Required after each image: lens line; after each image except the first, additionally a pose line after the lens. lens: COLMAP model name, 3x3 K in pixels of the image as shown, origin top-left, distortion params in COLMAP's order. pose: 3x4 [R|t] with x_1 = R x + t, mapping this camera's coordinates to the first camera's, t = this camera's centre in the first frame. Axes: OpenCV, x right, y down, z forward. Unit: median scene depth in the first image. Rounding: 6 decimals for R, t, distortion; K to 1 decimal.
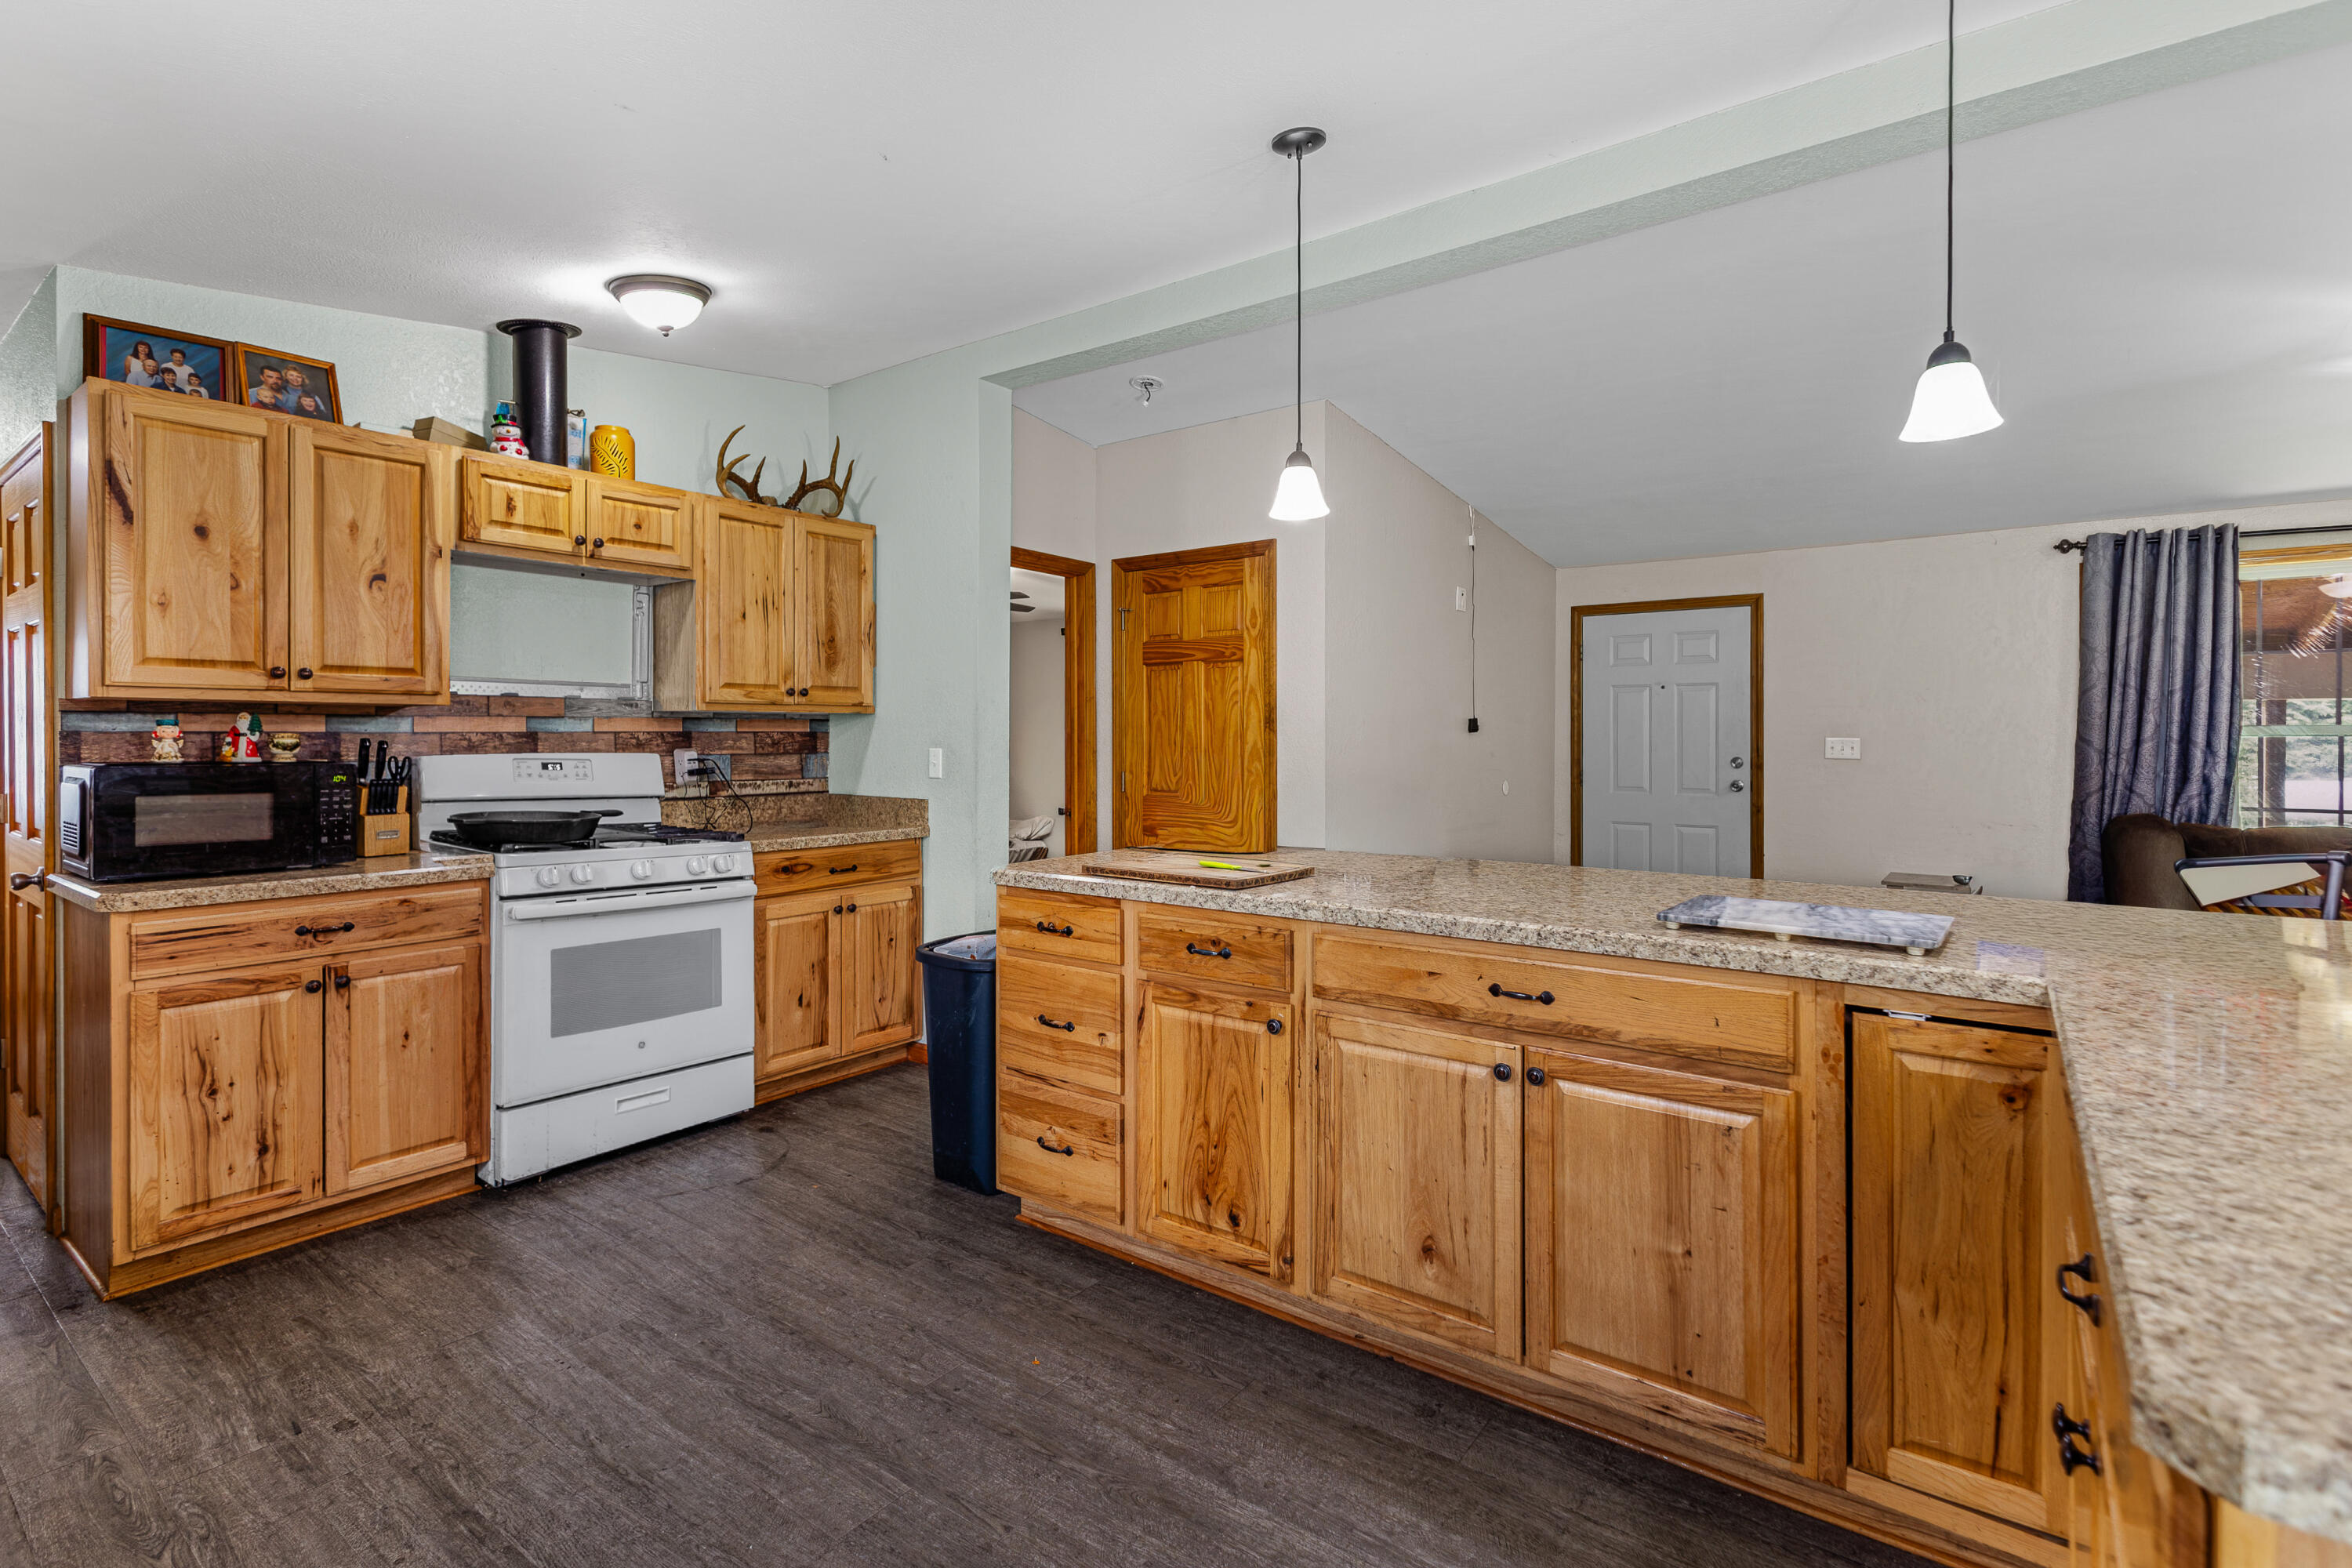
lens RADIAL K [[1087.5, 0, 1168.0], [0, 1087.5, 751.3], [0, 0, 1]] dist [0.002423, -0.000145]
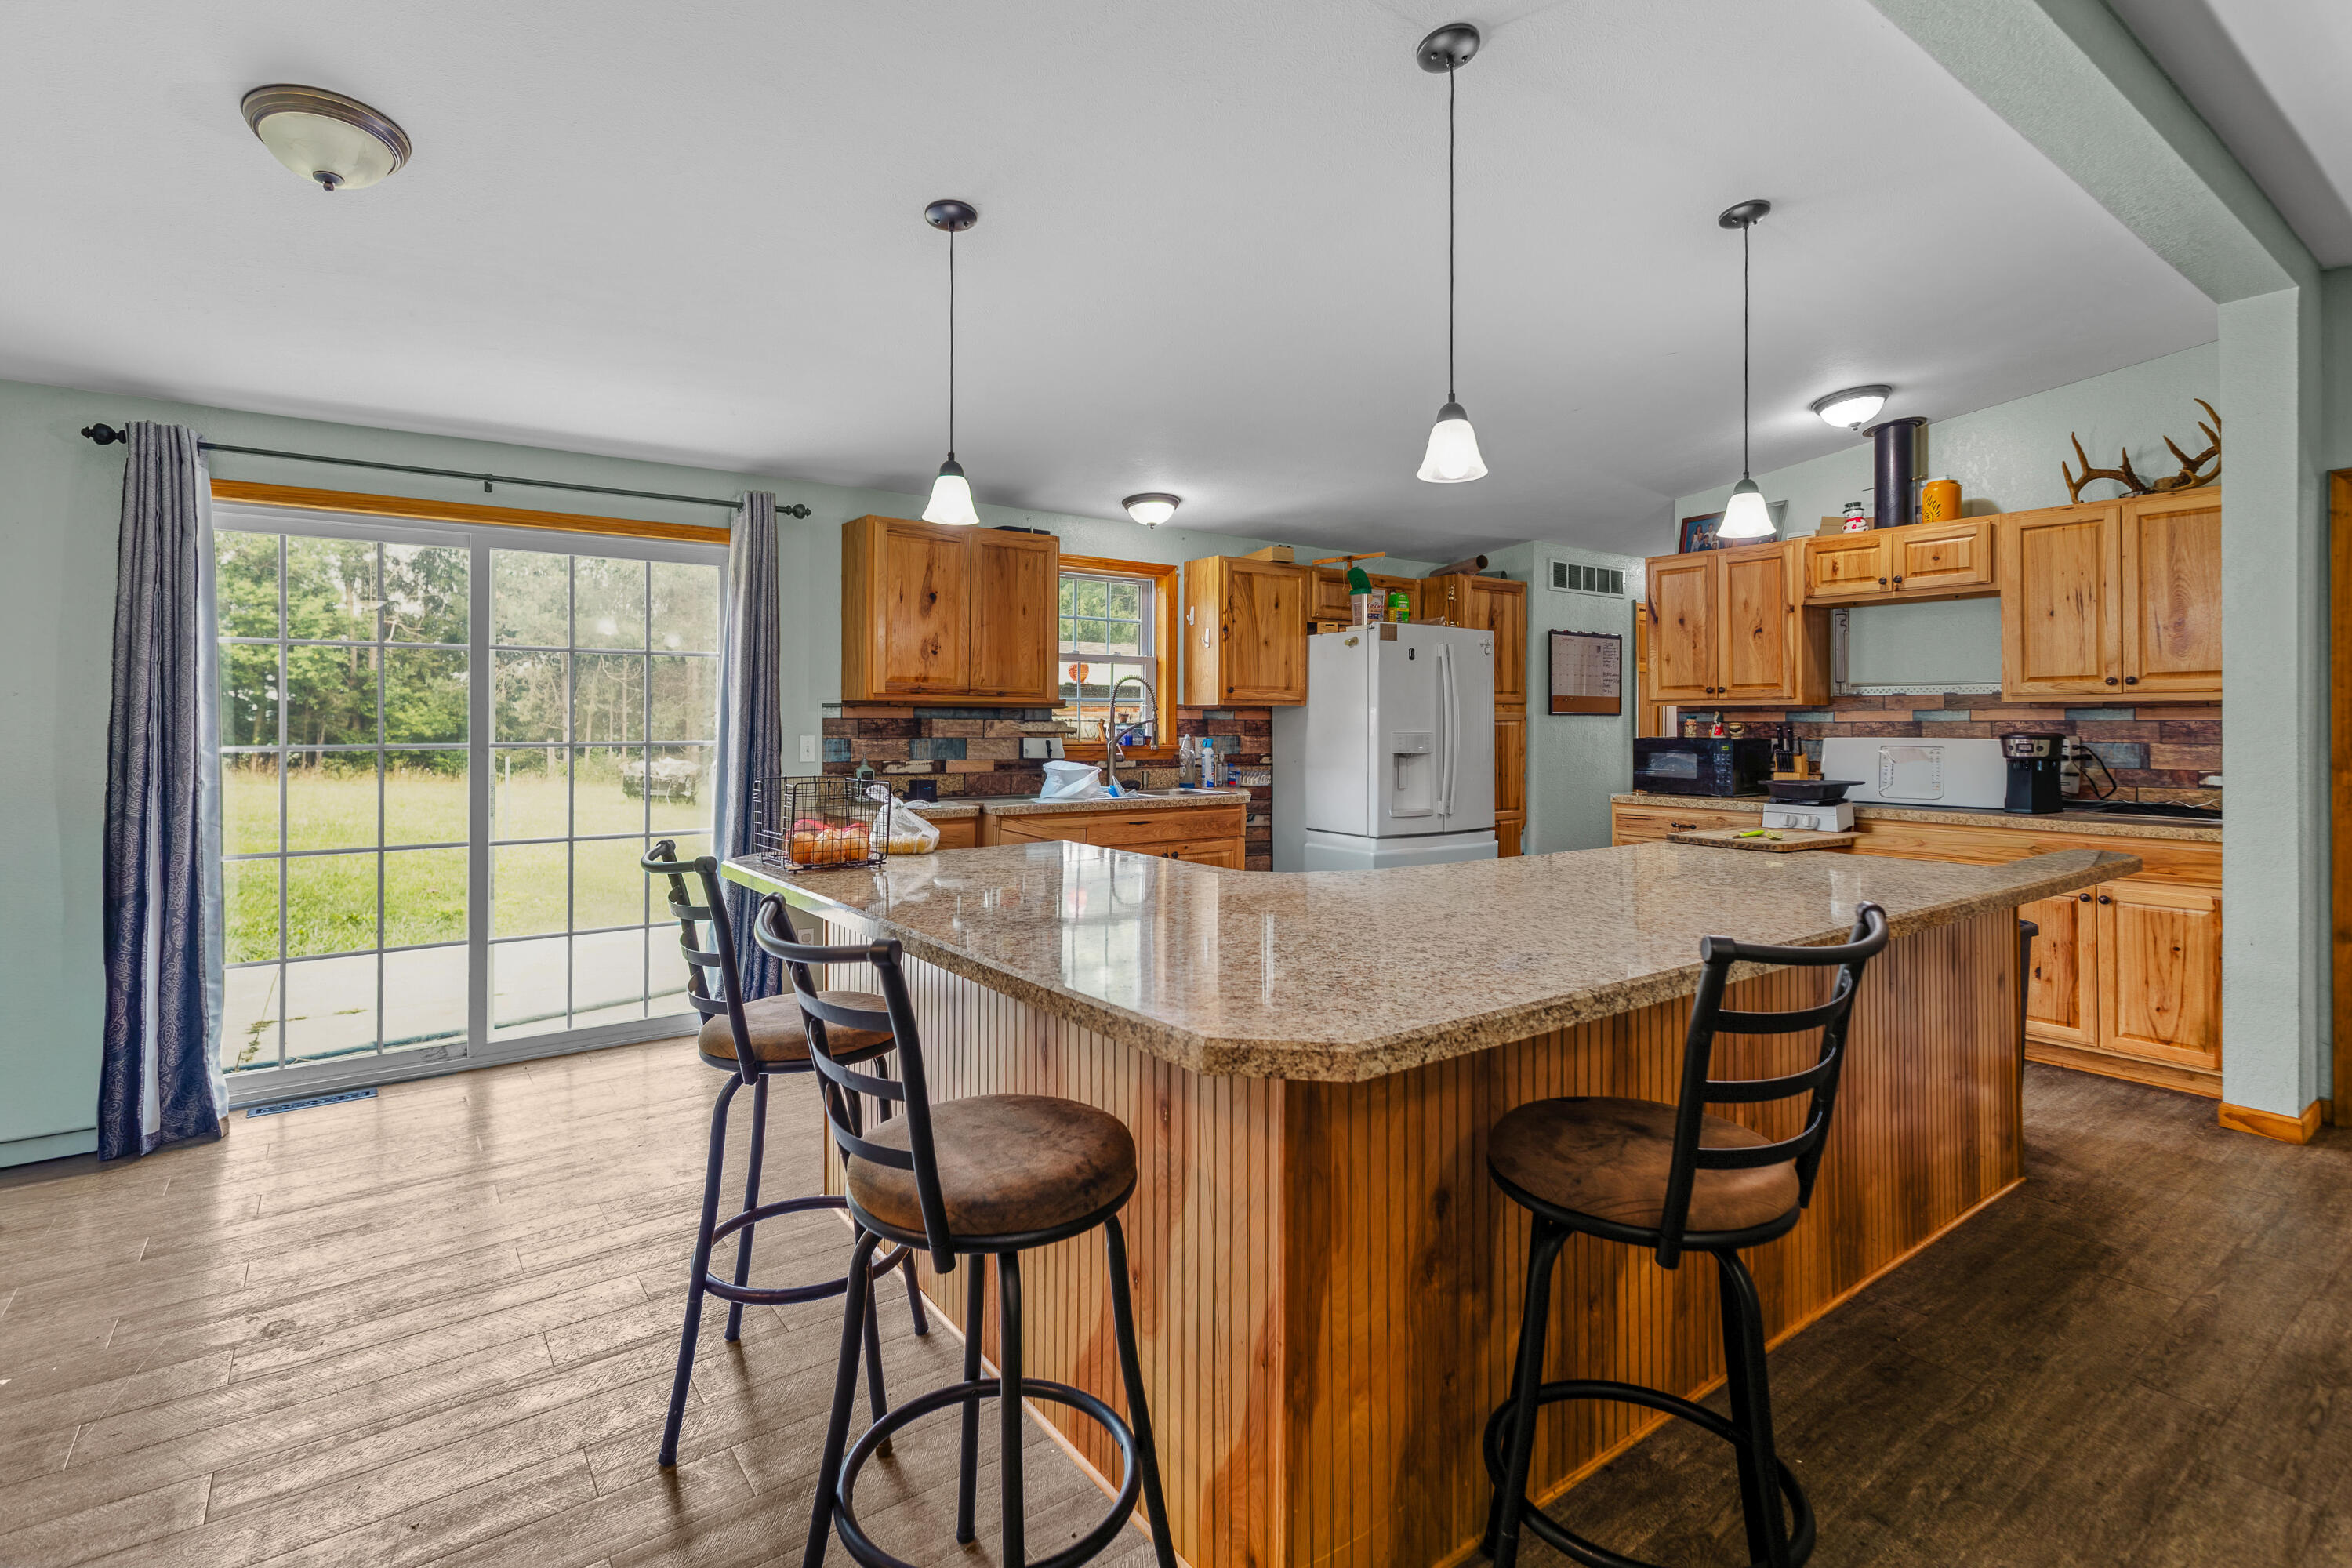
lens RADIAL K [[1113.4, 0, 1167.8], [0, 1113.4, 701.1], [0, 0, 1]] dist [0.003415, -0.000285]
pose [[-0.289175, -0.017631, -0.957114, 1.129753], [-0.012873, 0.999812, -0.014528, -0.012356], [0.957190, 0.008119, -0.289347, 0.587483]]
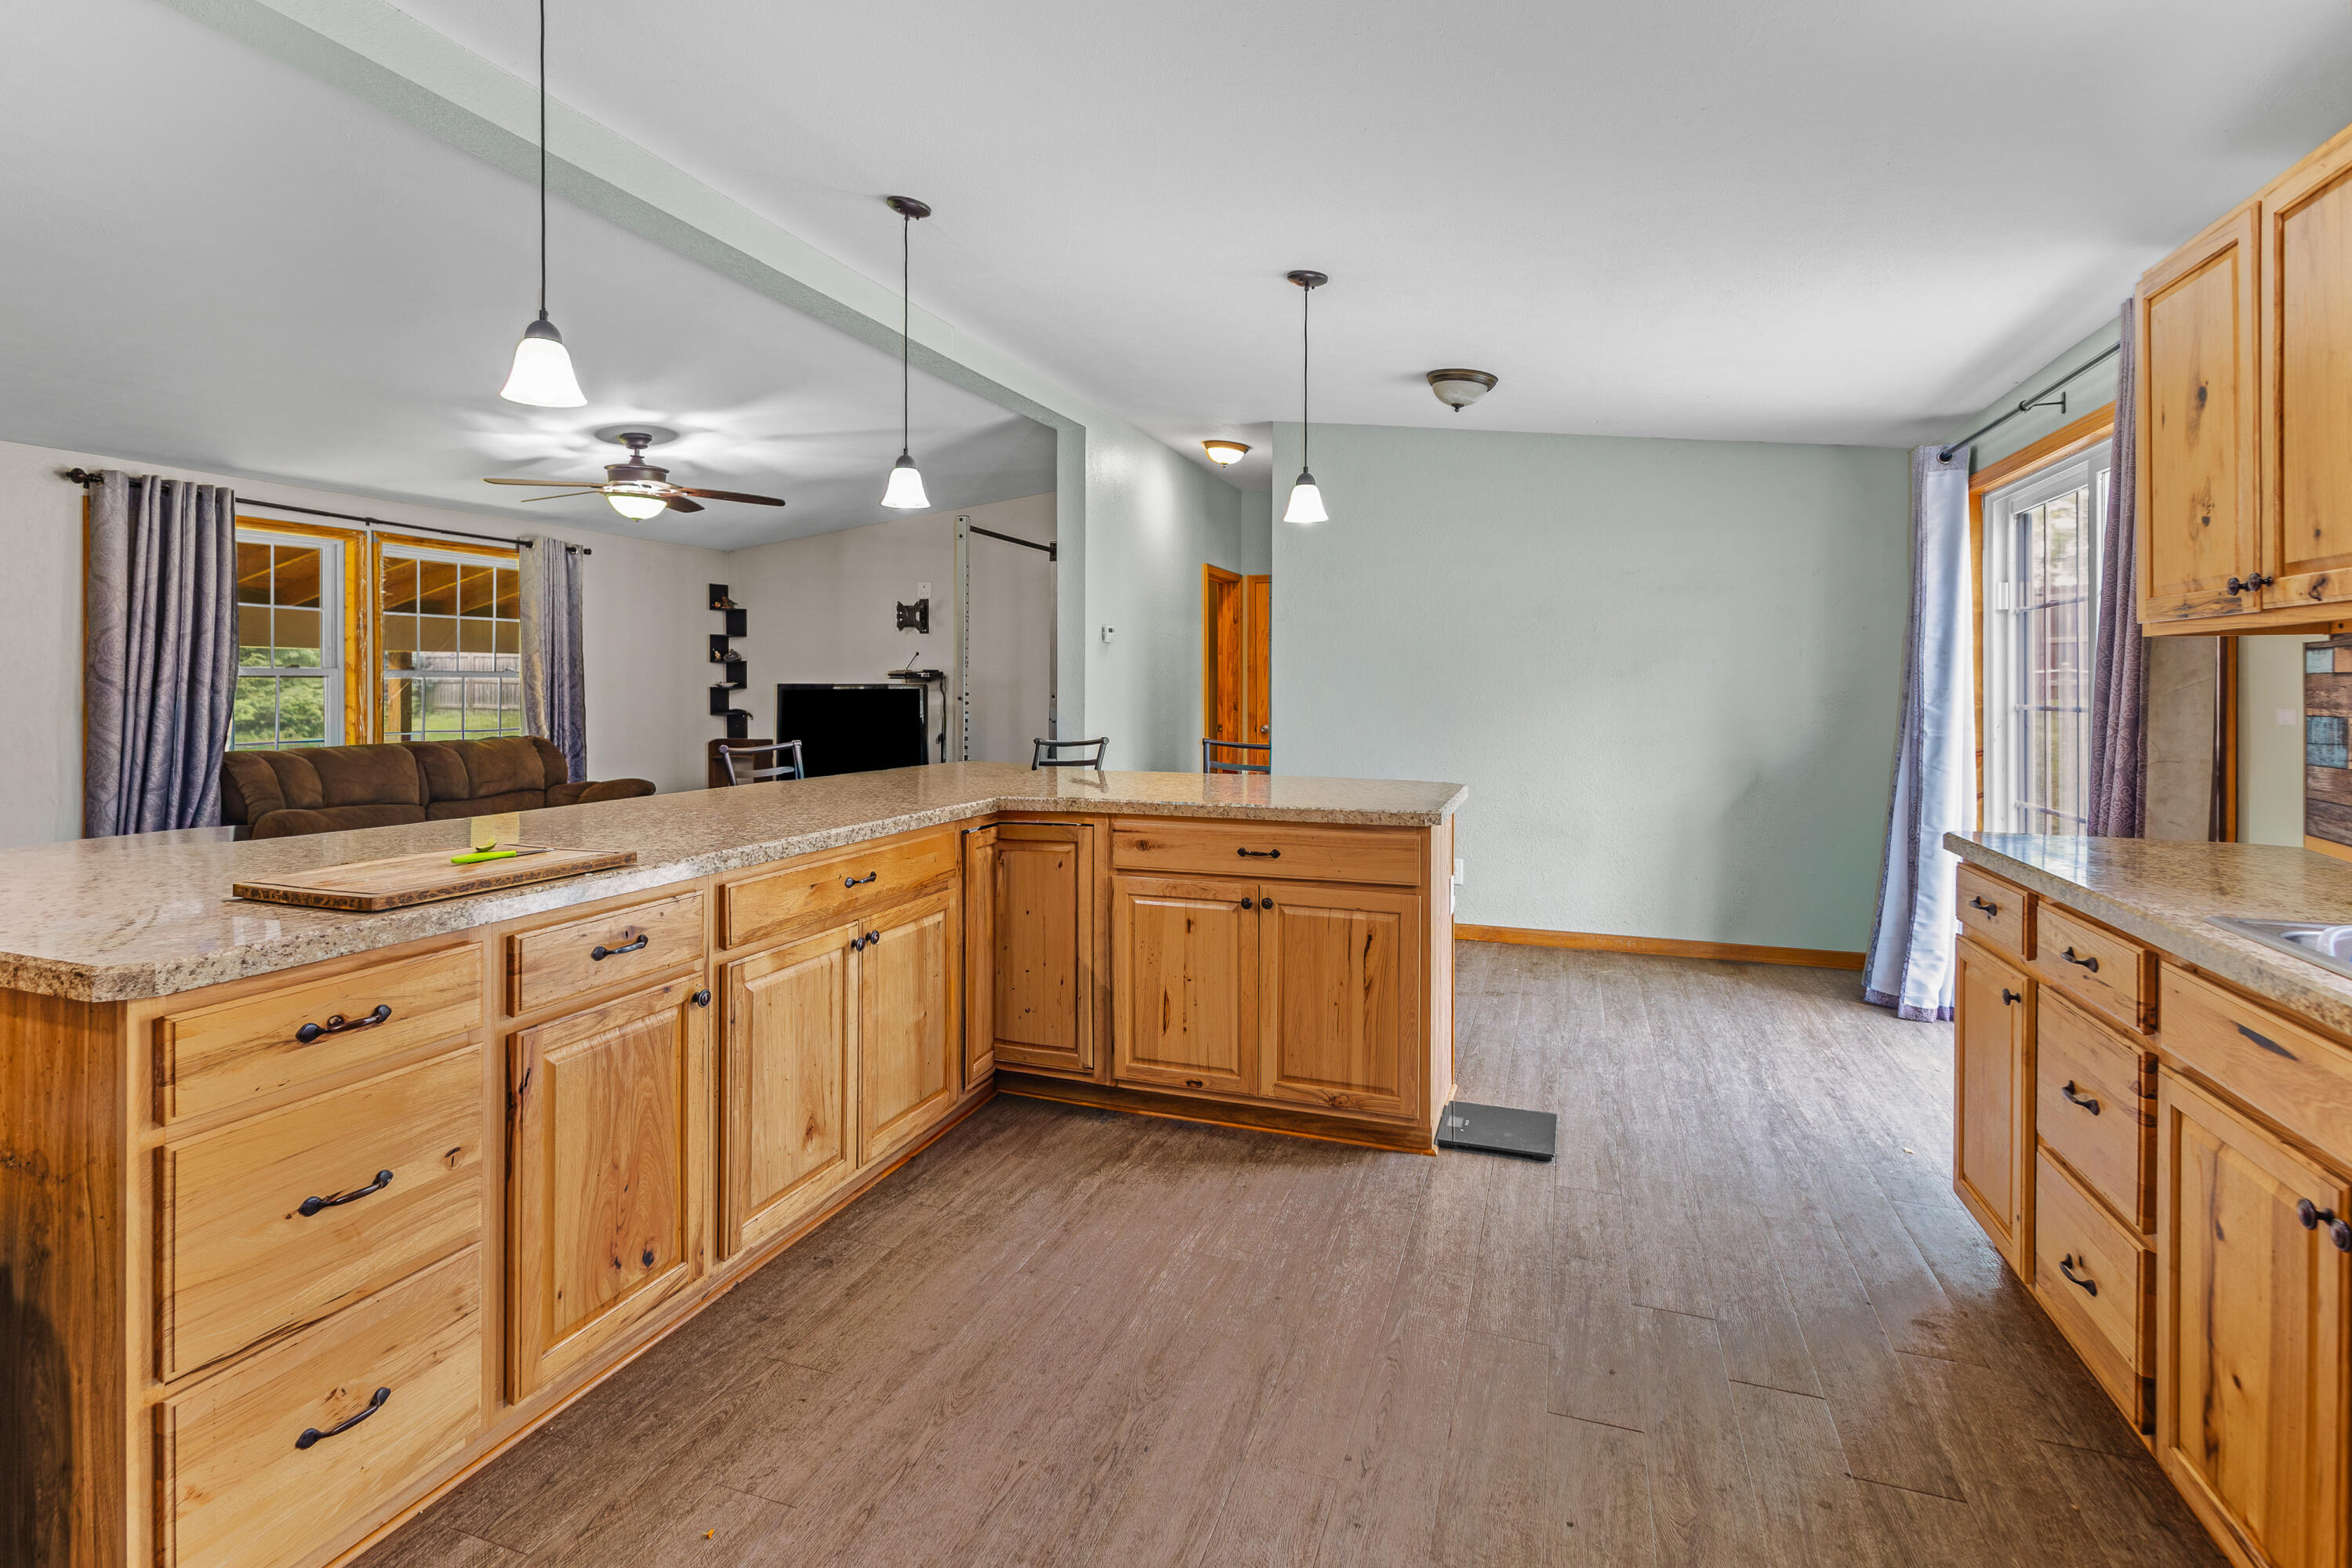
lens RADIAL K [[1112.0, 0, 1174.7], [0, 1112.0, 682.7], [0, 0, 1]] dist [0.001956, 0.000586]
pose [[-0.295762, -0.001067, 0.955261, -0.634752], [0.008013, 0.999961, 0.003598, -0.007333], [-0.955228, 0.008718, -0.295742, 0.627875]]
